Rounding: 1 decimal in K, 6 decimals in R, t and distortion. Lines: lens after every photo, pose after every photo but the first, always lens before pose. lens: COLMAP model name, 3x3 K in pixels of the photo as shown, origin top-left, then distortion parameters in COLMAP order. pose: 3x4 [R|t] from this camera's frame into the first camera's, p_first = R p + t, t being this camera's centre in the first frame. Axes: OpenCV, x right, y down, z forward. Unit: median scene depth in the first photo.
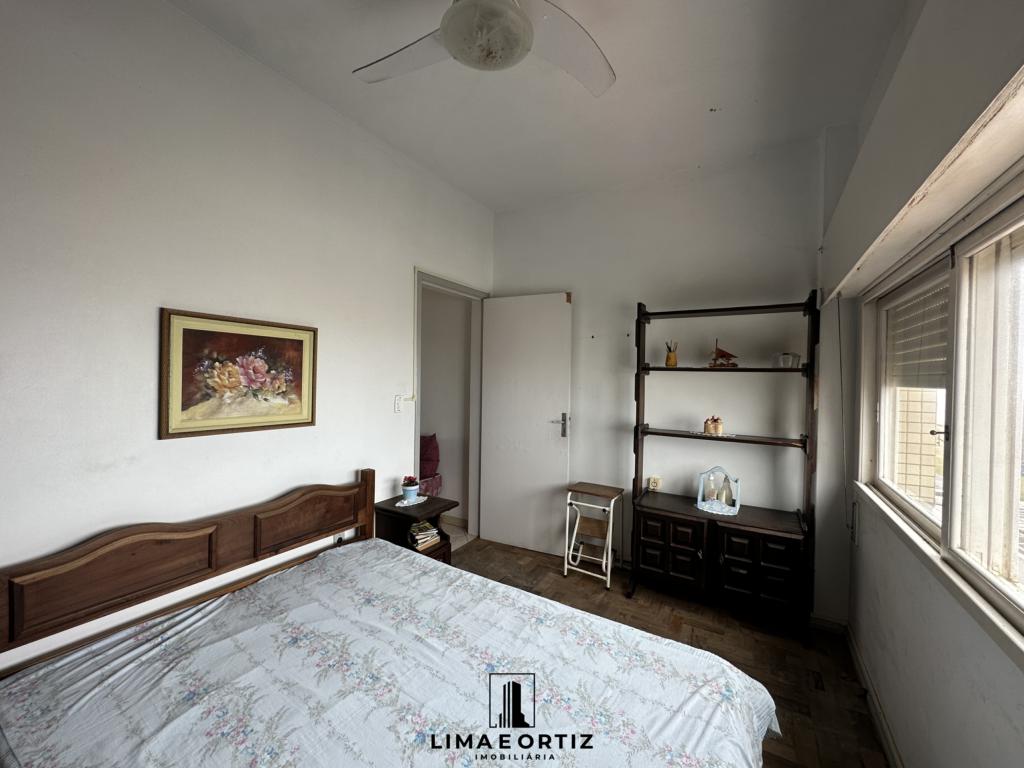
lens RADIAL K [[408.7, 0, 513.1], [0, 408.7, 381.2], [0, 0, 1]] dist [-0.001127, 0.000728]
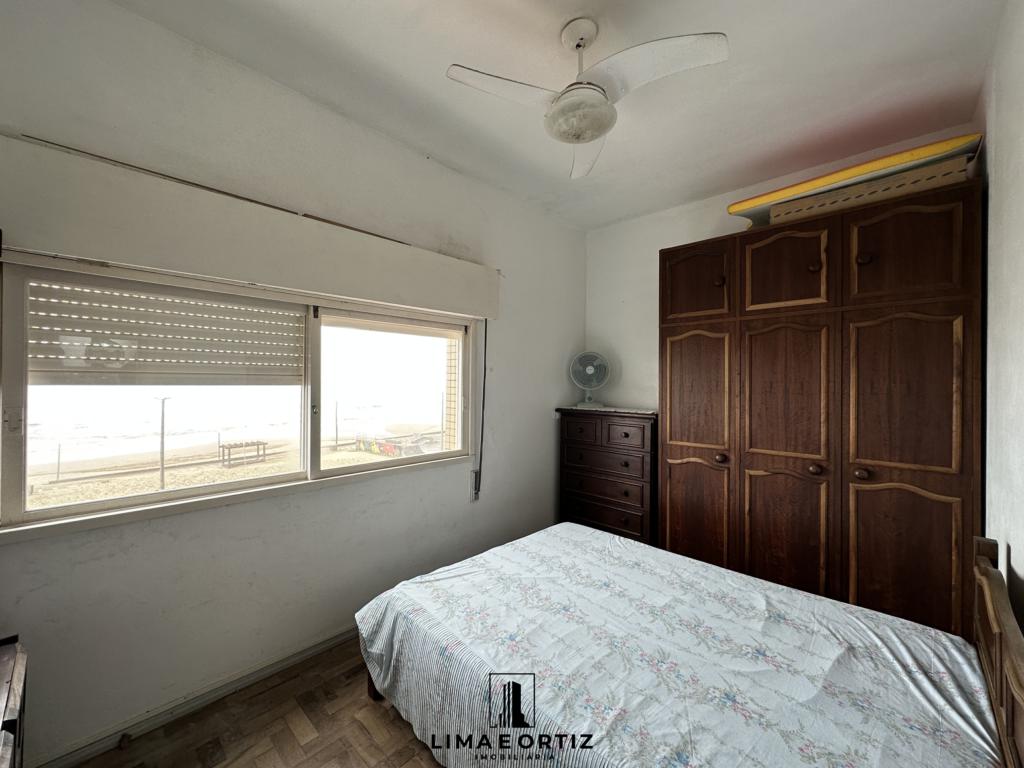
lens RADIAL K [[408.7, 0, 512.6], [0, 408.7, 383.3], [0, 0, 1]] dist [-0.001127, 0.000728]
pose [[-0.974879, -0.024963, 0.221333, -0.146324], [-0.021981, 0.999632, 0.015926, -0.028948], [-0.221649, 0.010661, -0.975068, 2.111707]]
